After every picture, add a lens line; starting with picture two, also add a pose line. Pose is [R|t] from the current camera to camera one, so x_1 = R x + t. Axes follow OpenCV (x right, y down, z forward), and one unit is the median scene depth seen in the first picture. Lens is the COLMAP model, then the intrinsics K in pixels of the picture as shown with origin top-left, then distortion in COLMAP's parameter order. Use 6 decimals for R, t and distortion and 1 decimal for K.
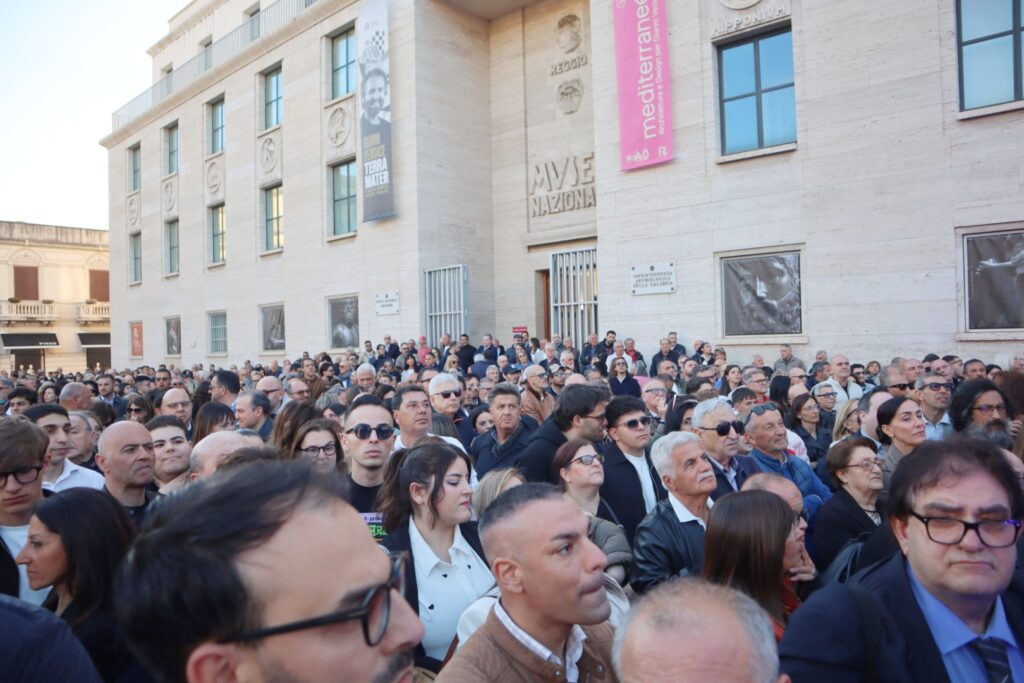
lens RADIAL K [[709.8, 0, 523.4], [0, 709.8, 343.2], [0, 0, 1]] dist [-0.123132, 0.069825]
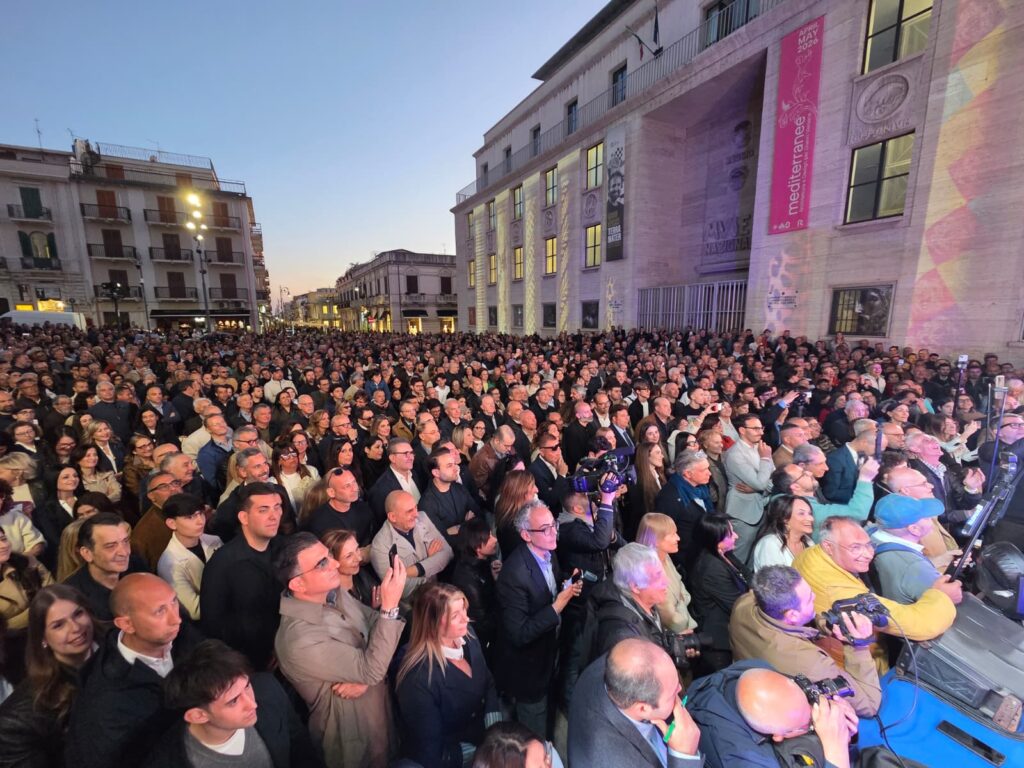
lens RADIAL K [[421.0, 0, 497.1], [0, 421.0, 385.6], [0, 0, 1]] dist [0.003154, -0.000425]
pose [[0.924486, 0.080493, -0.372622, -0.044539], [-0.016176, 0.984857, 0.172614, -0.032547], [0.380874, -0.153552, 0.911788, -0.177753]]
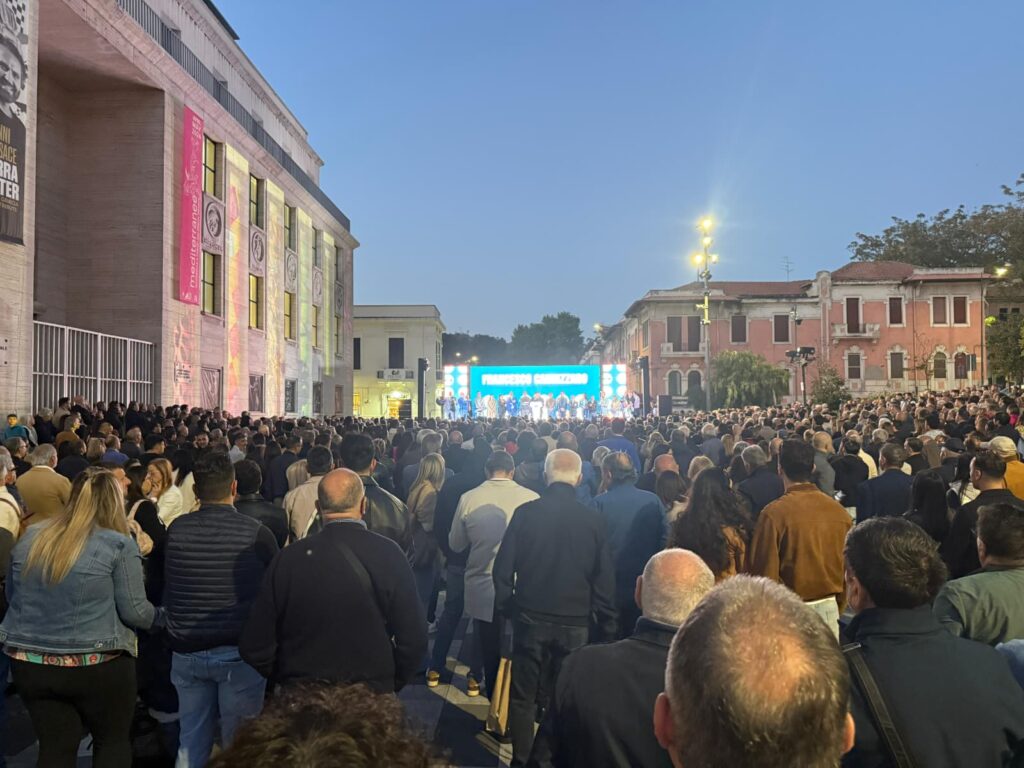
lens RADIAL K [[421.0, 0, 520.4], [0, 421.0, 391.7], [0, 0, 1]] dist [0.003154, -0.000425]
pose [[-0.553955, 0.048970, 0.831105, -0.820824], [0.005583, 0.998465, -0.055110, 0.015027], [-0.832528, -0.025889, -0.553378, 0.724654]]
